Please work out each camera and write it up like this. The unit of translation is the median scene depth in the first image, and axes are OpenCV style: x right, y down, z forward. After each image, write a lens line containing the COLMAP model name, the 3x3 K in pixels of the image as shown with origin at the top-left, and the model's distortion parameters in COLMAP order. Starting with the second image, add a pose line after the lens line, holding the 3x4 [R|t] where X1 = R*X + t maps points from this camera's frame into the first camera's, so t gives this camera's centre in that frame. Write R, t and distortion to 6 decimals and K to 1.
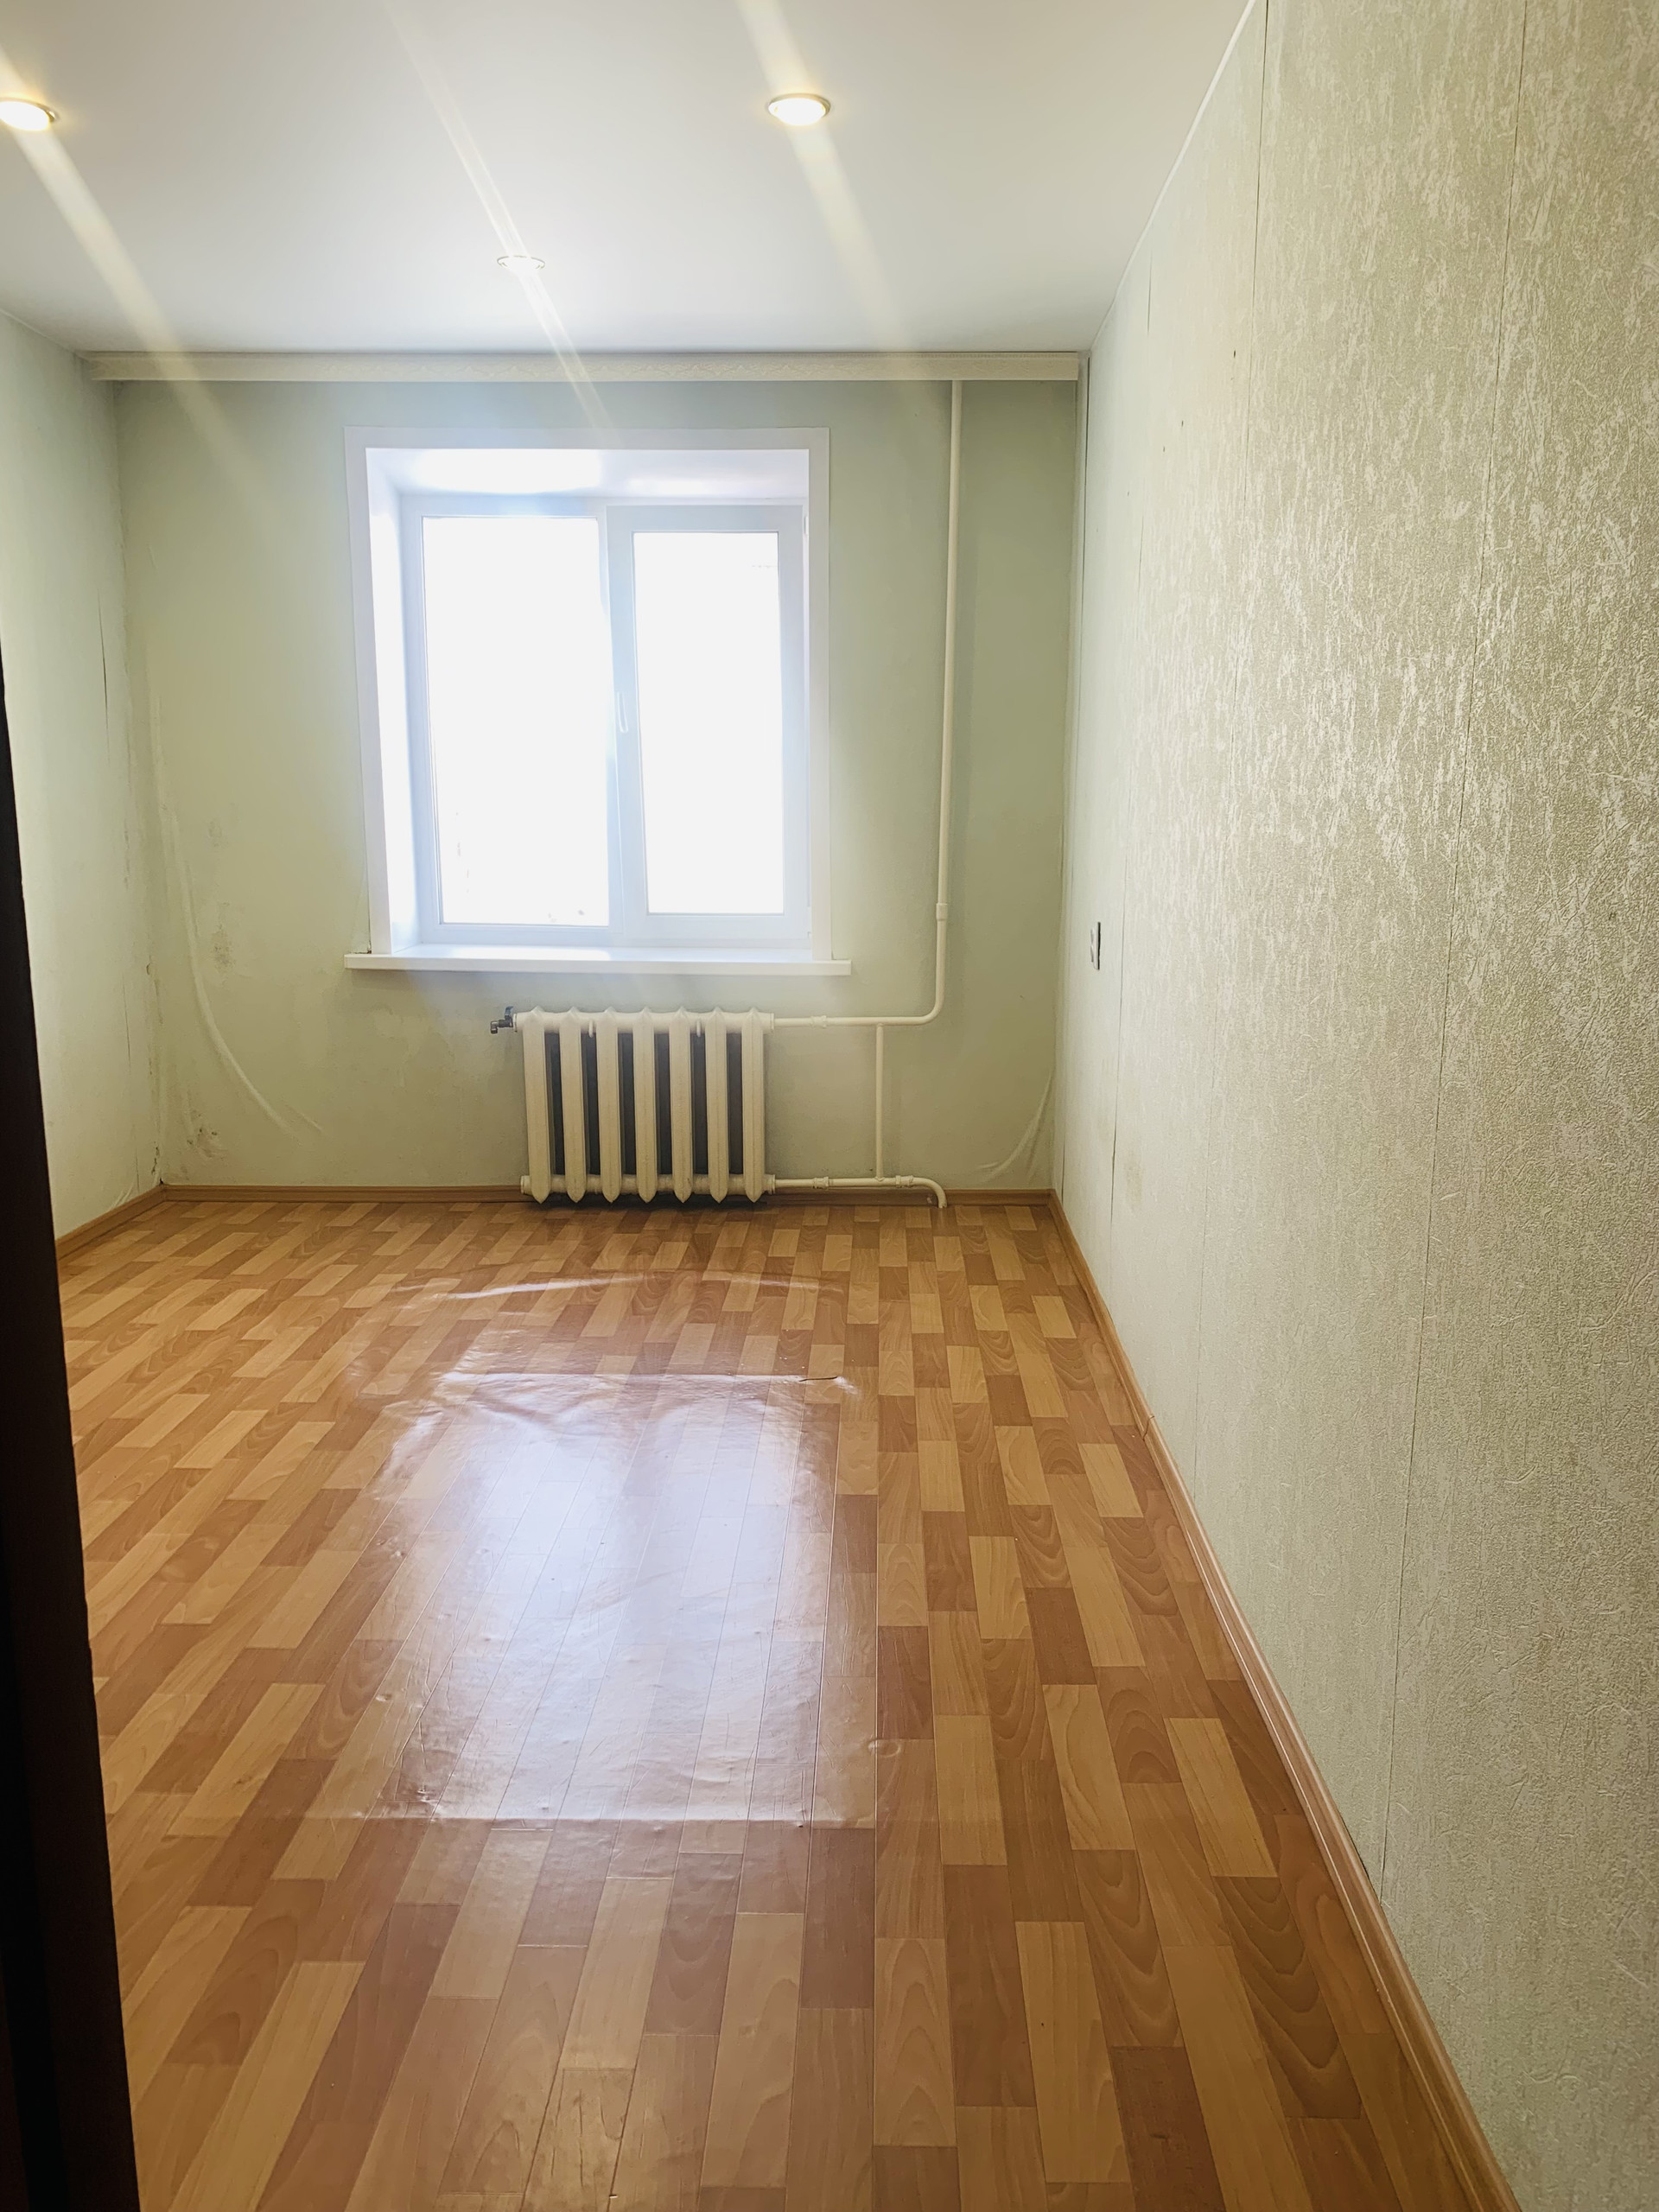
lens RADIAL K [[1691.4, 0, 838.8], [0, 1691.4, 1126.8], [0, 0, 1]] dist [0.043267, -0.038067]
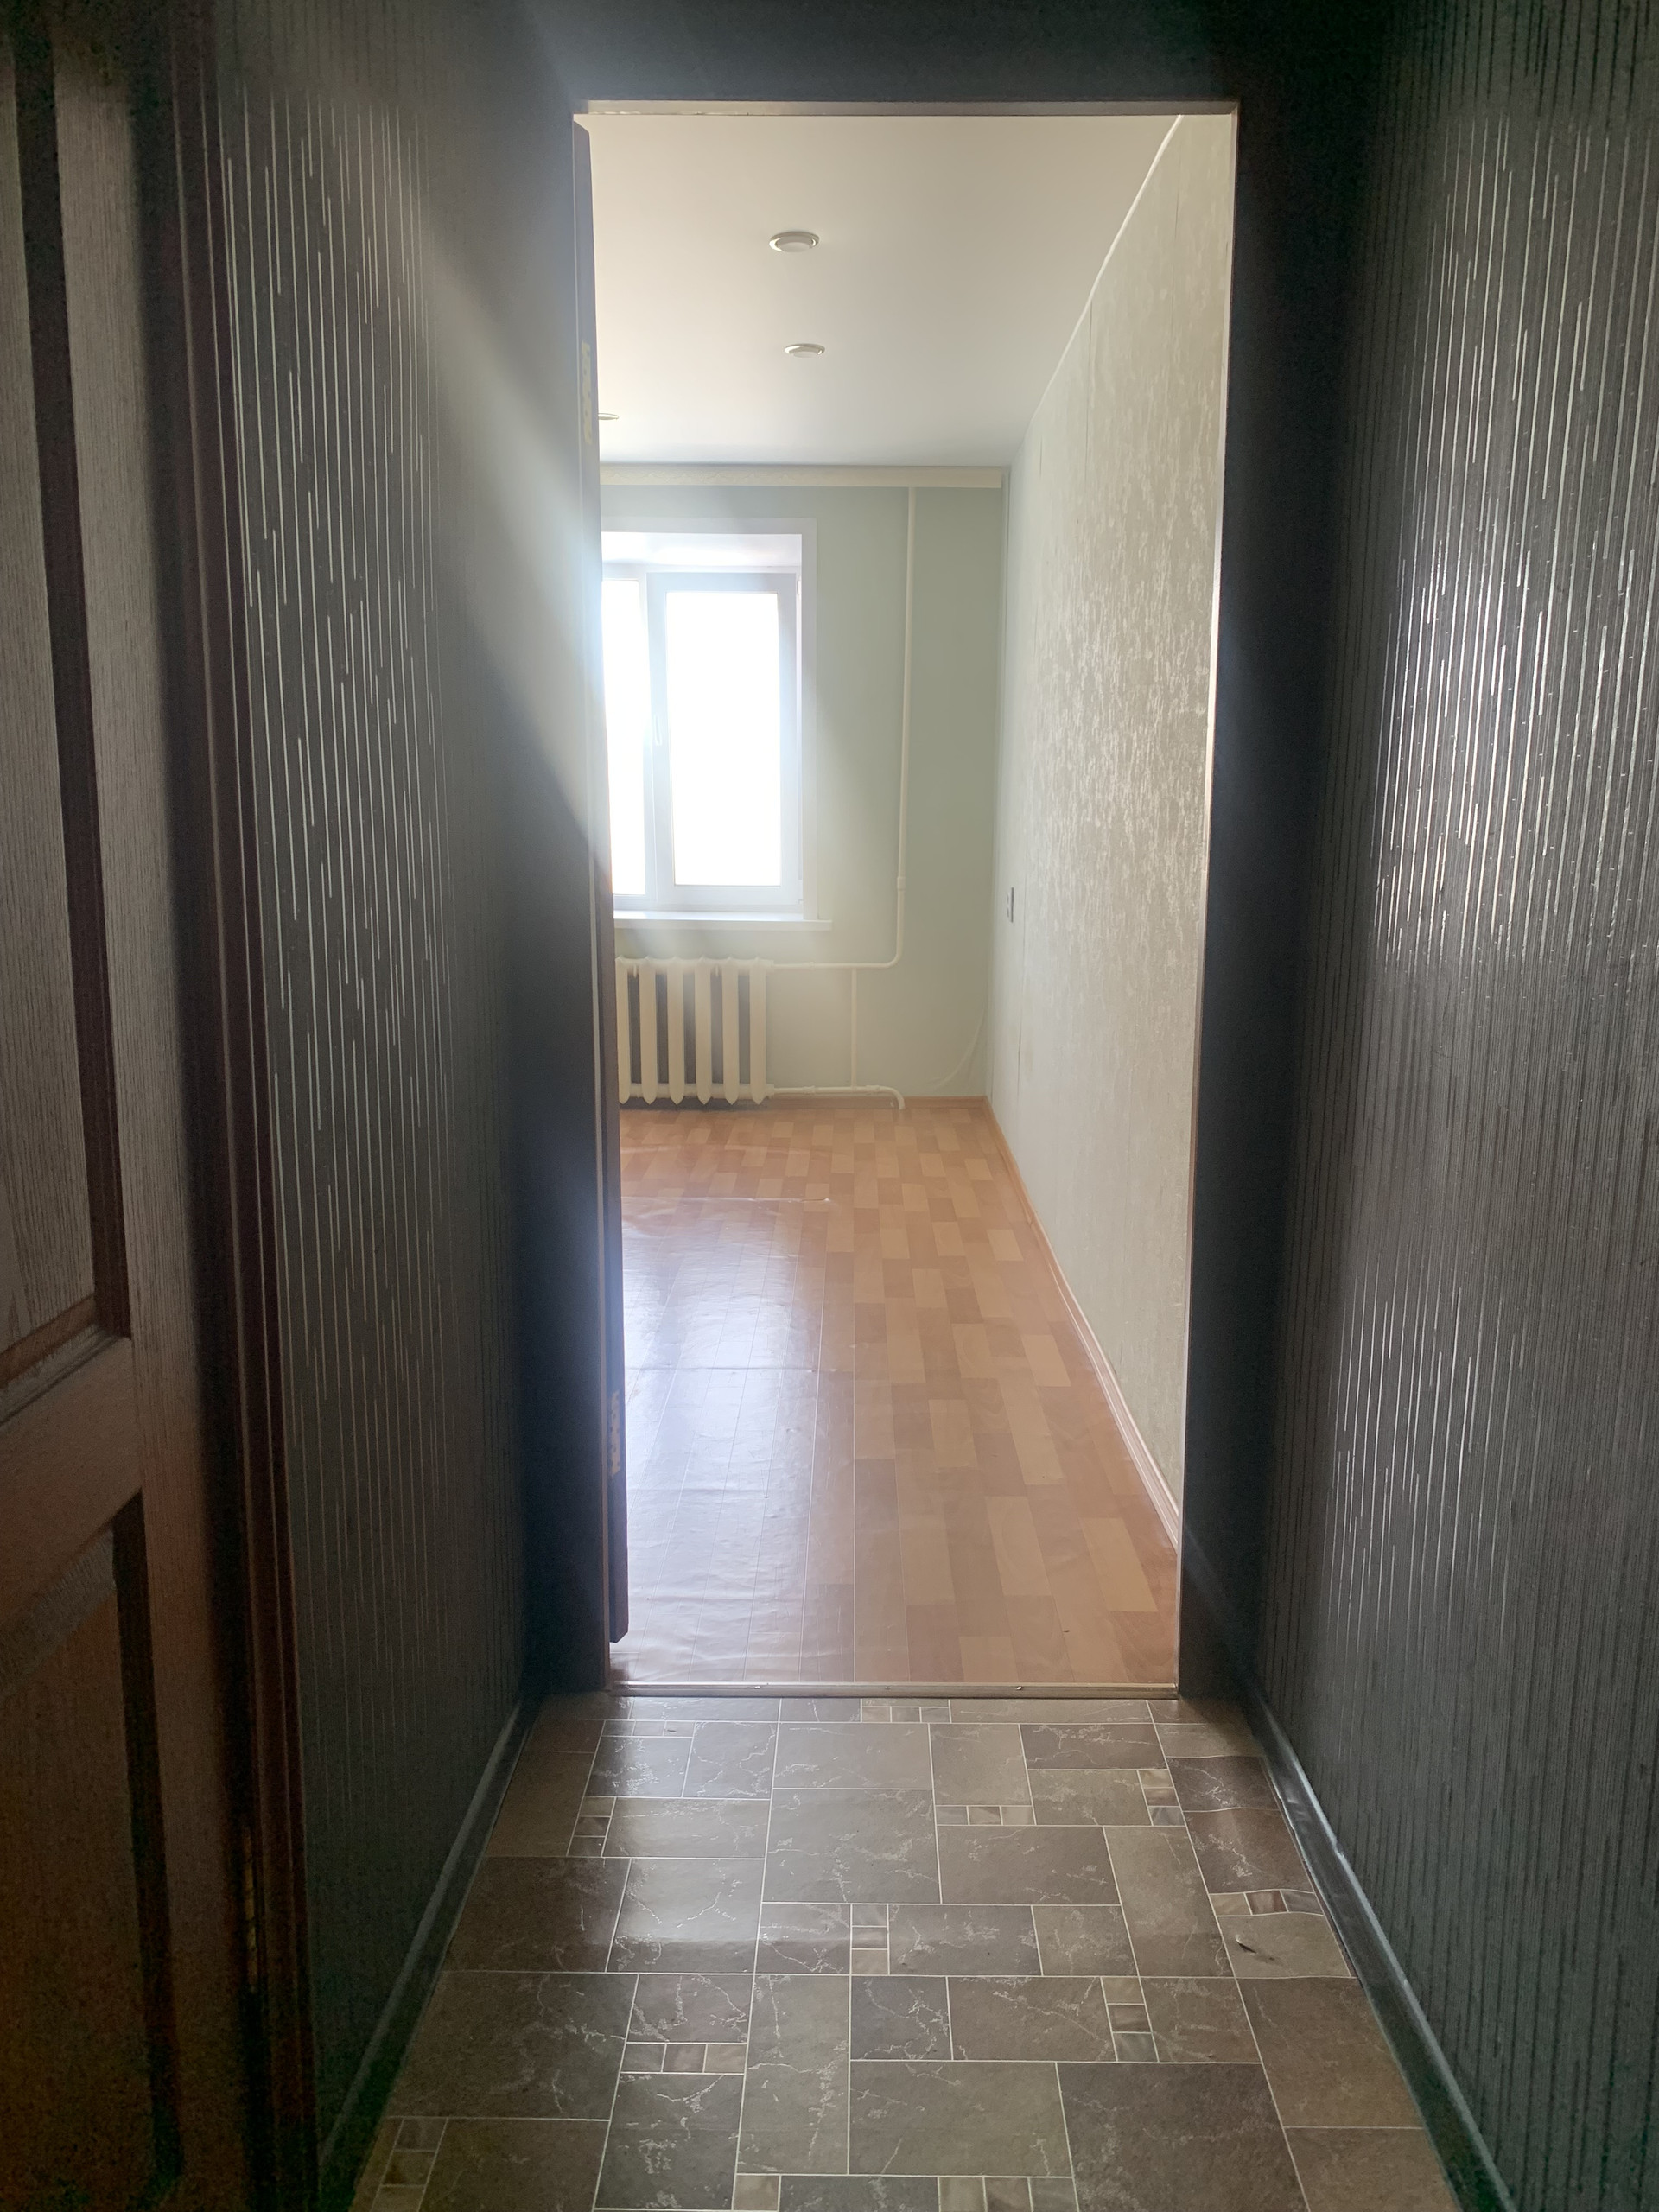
lens RADIAL K [[1691.4, 0, 827.5], [0, 1691.4, 1096.3], [0, 0, 1]] dist [0.043267, -0.038067]
pose [[0.999962, 0.000628, 0.008727, -0.009468], [-0.000494, 0.999881, -0.015393, 0.068061], [-0.008736, 0.015389, 0.999843, -0.363712]]
